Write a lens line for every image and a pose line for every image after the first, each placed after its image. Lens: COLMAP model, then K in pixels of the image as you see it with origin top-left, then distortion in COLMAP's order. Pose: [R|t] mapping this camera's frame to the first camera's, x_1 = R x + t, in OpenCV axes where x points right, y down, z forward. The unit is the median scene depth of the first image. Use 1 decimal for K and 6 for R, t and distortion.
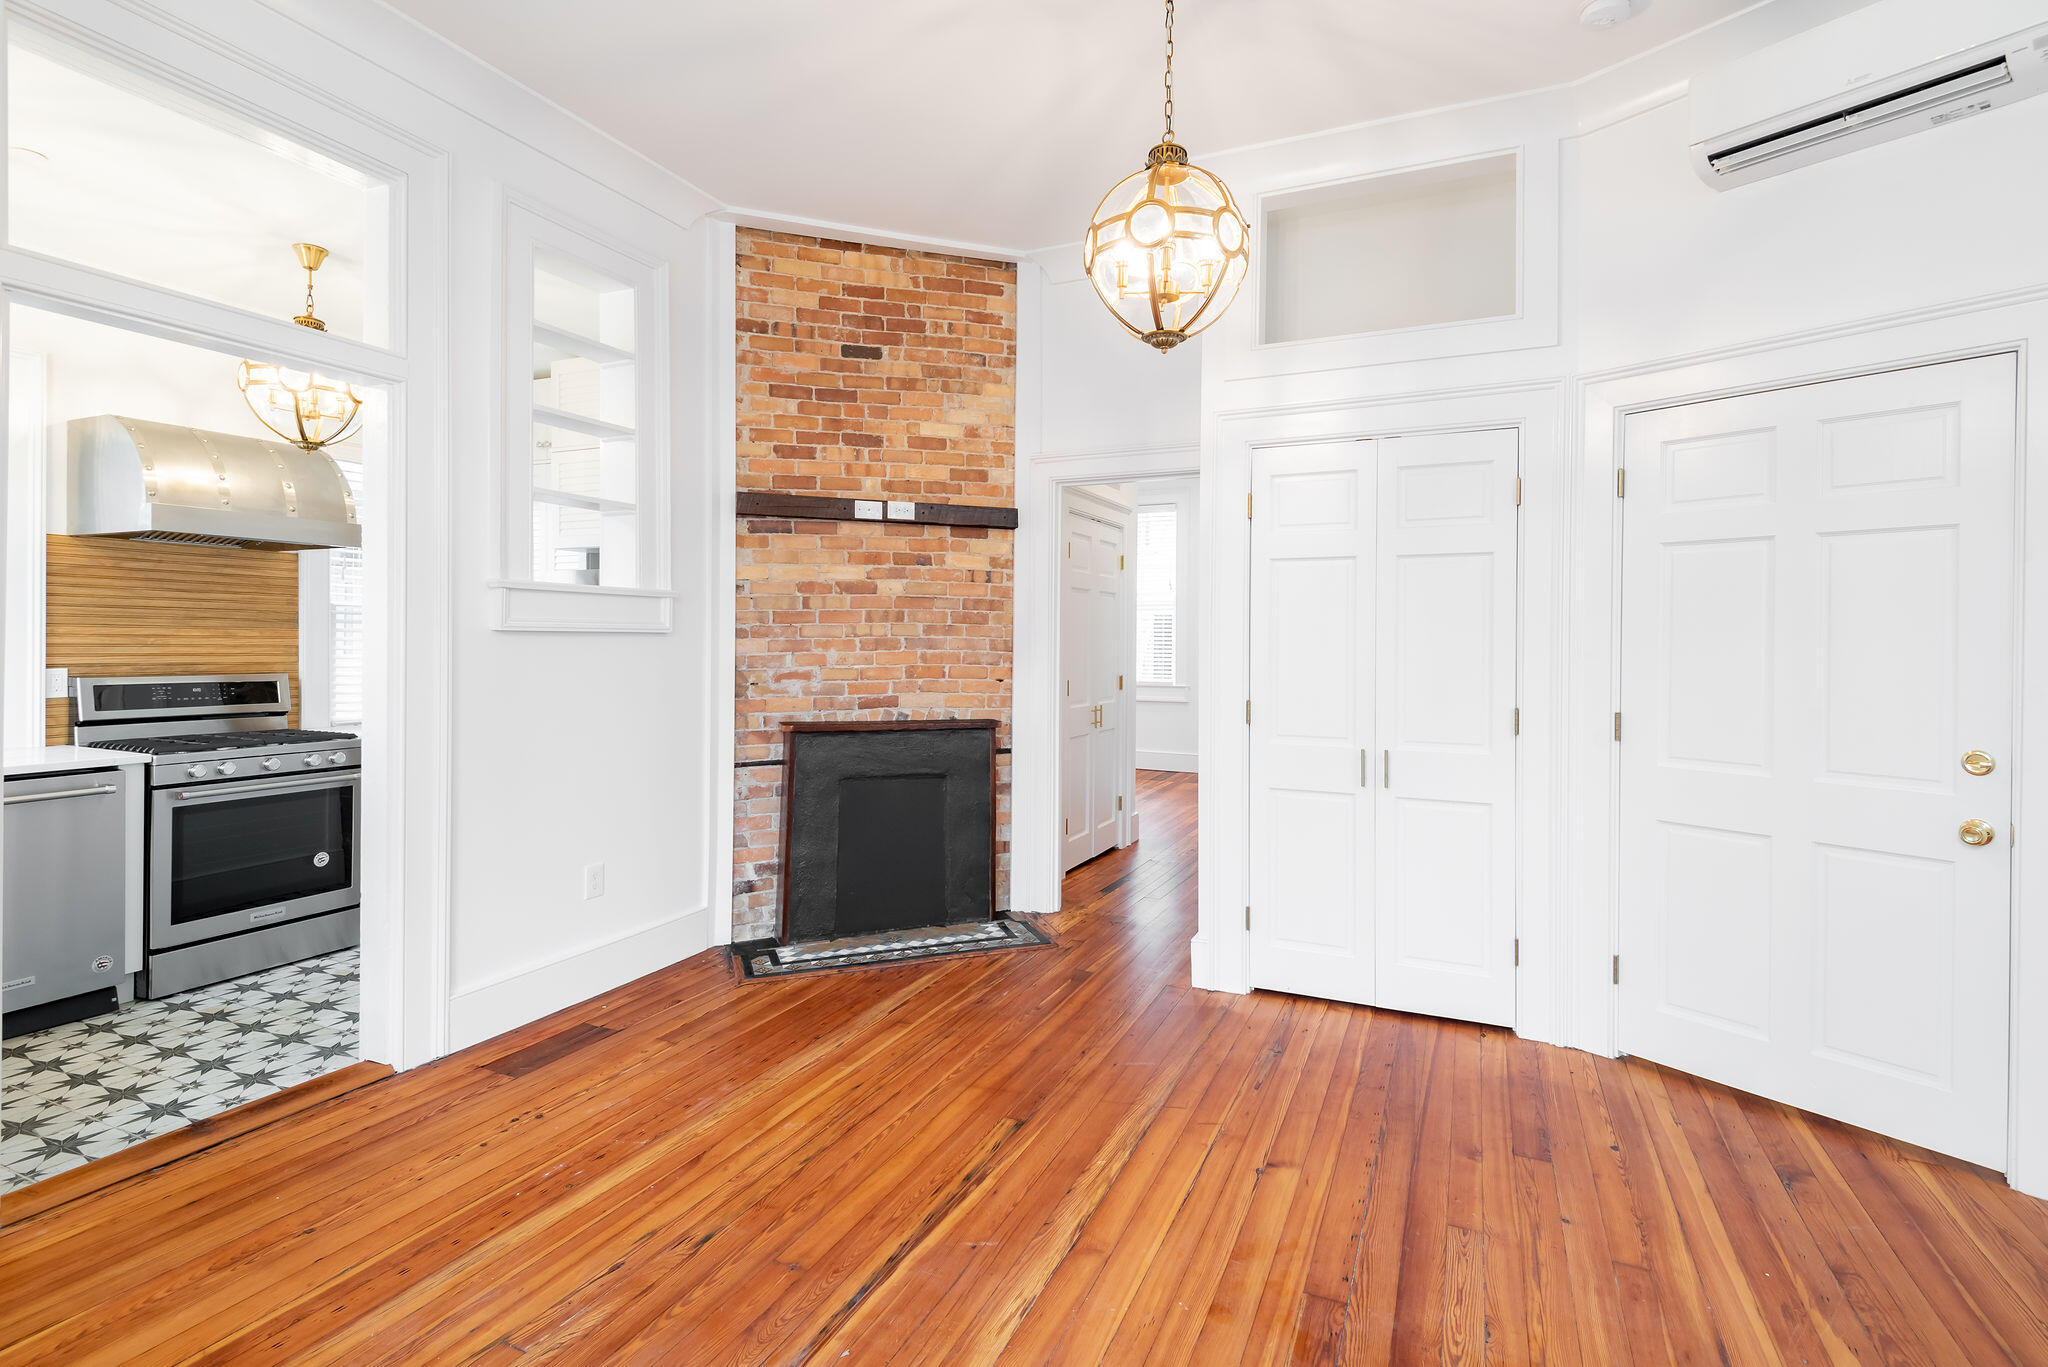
lens RADIAL K [[965.2, 0, 1024.5], [0, 965.2, 666.7], [0, 0, 1]] dist [0.001790, 0.000181]
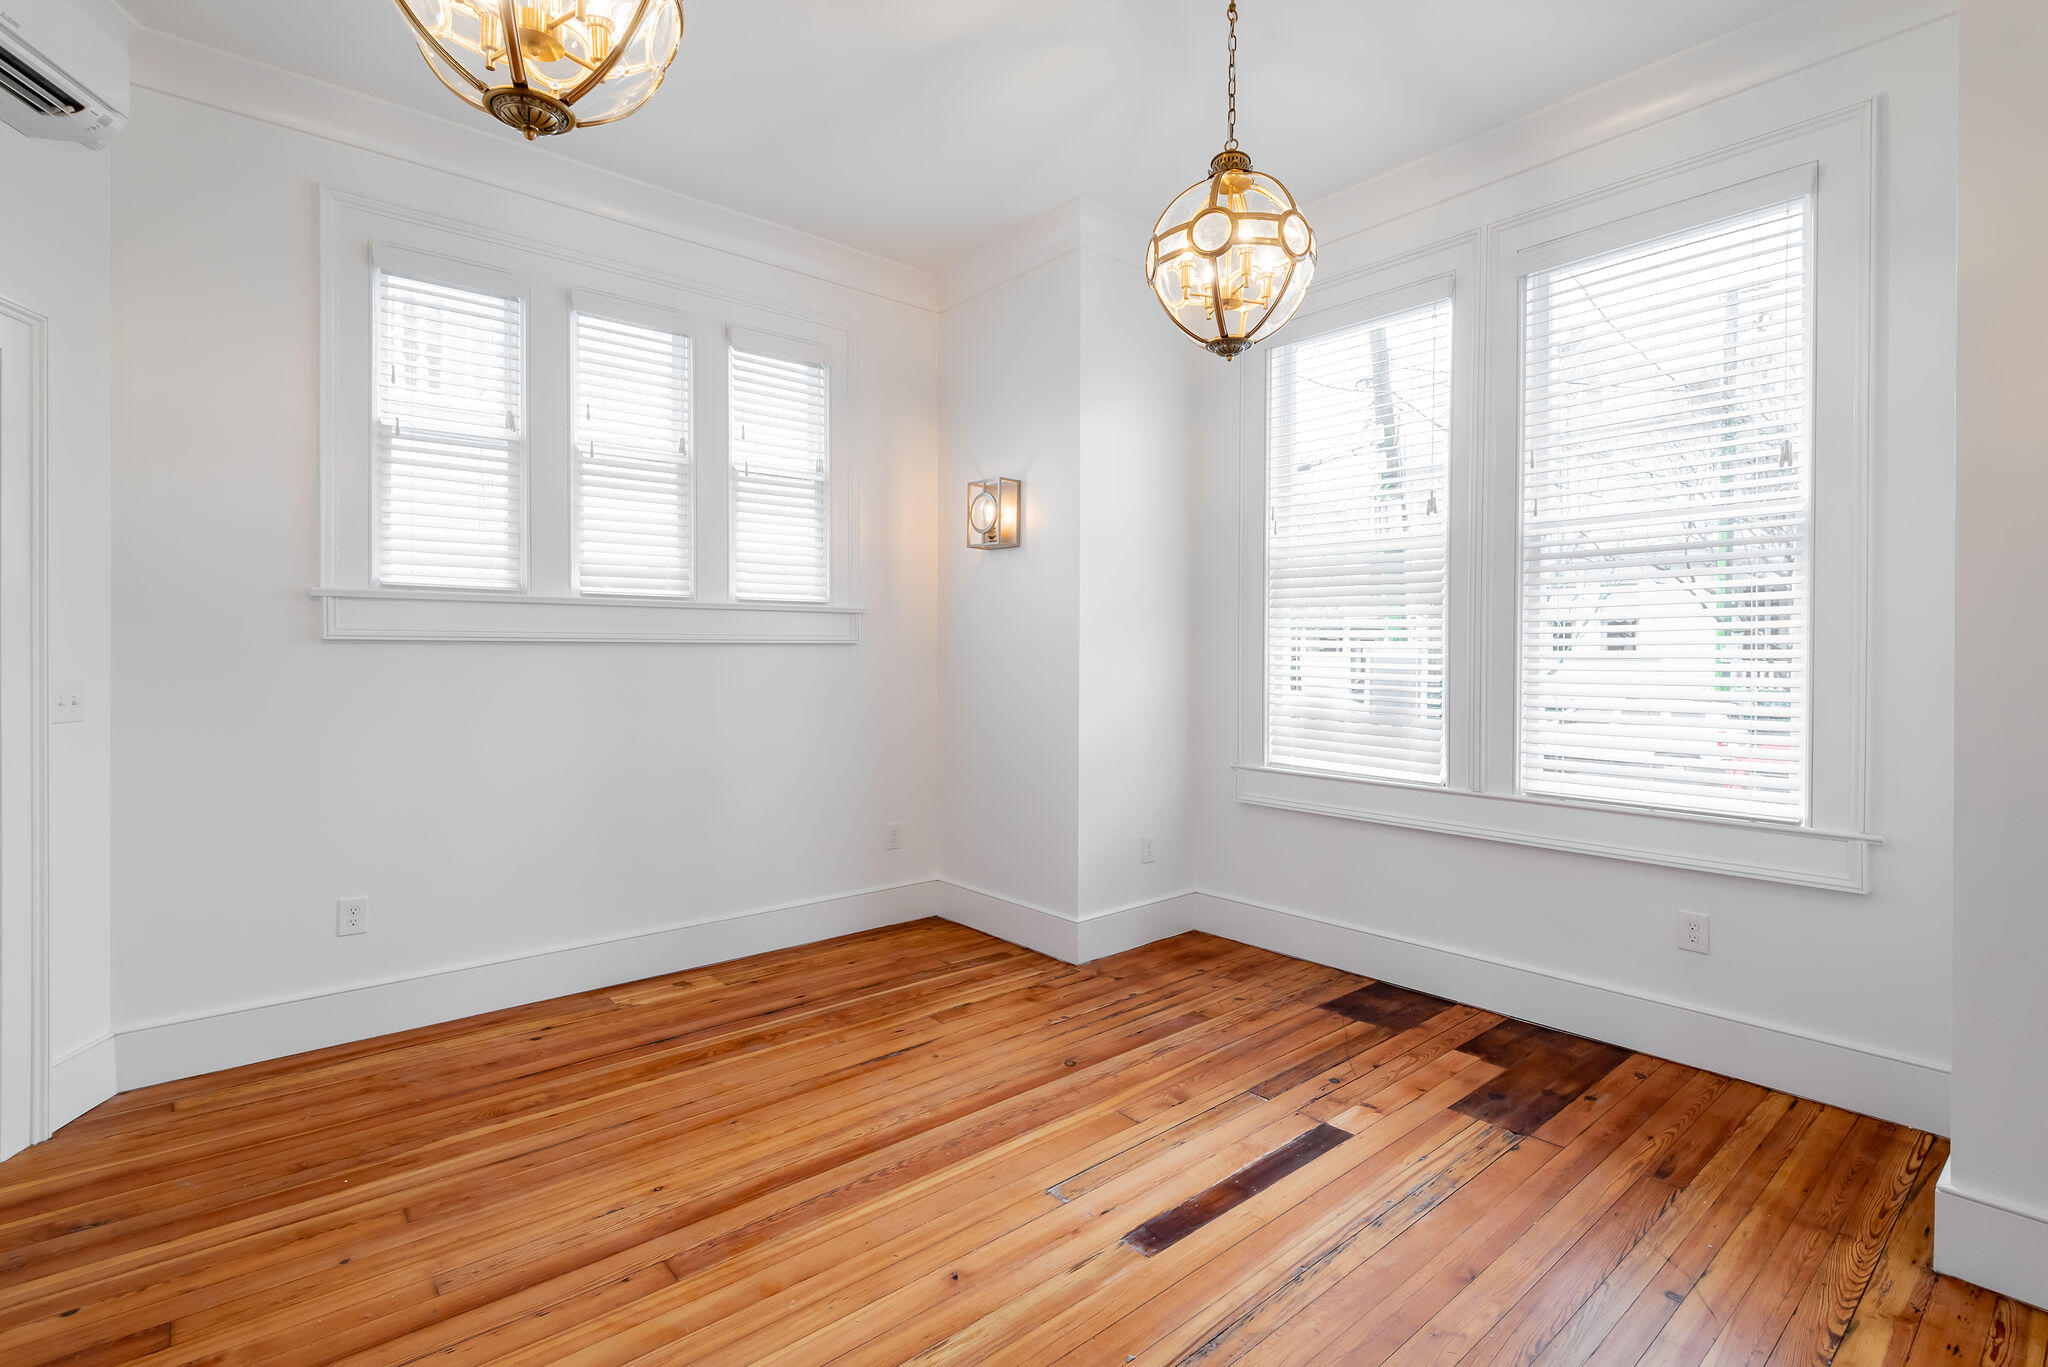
lens RADIAL K [[965.2, 0, 1018.2], [0, 965.2, 669.2], [0, 0, 1]] dist [0.001790, 0.000181]
pose [[-0.907447, -0.010236, 0.420041, -0.440833], [0.000548, 0.999673, 0.025546, -0.007540], [-0.420166, 0.023412, -0.907145, 1.744728]]
